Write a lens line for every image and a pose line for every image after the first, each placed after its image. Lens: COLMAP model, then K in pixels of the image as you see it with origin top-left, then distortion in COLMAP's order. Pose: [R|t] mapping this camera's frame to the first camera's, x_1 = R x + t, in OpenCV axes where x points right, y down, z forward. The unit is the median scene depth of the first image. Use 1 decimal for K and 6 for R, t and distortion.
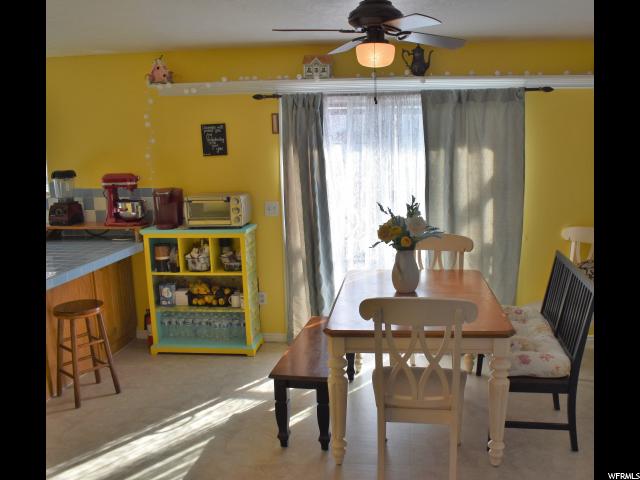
lens RADIAL K [[589.5, 0, 320.0], [0, 589.5, 240.0], [0, 0, 1]] dist [-0.110683, 0.004906]
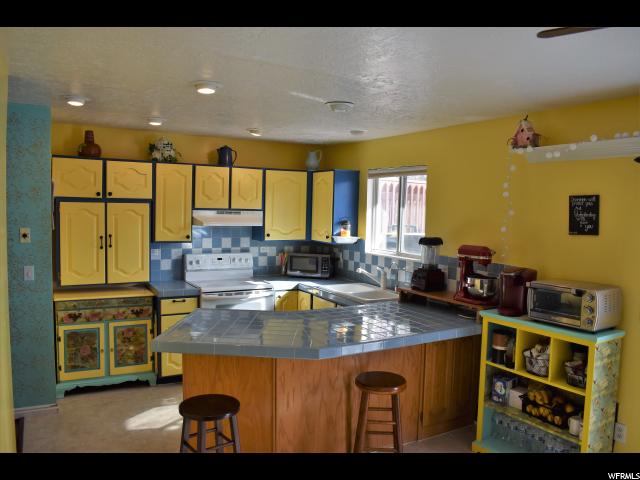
lens RADIAL K [[483.4, 0, 320.0], [0, 483.4, 240.0], [0, 0, 1]] dist [-0.090264, 0.001716]
pose [[0.600862, 0.077813, -0.795556, 0.116336], [-0.156180, 0.987497, -0.021371, -0.069370], [0.783947, 0.137091, 0.605503, 0.344141]]
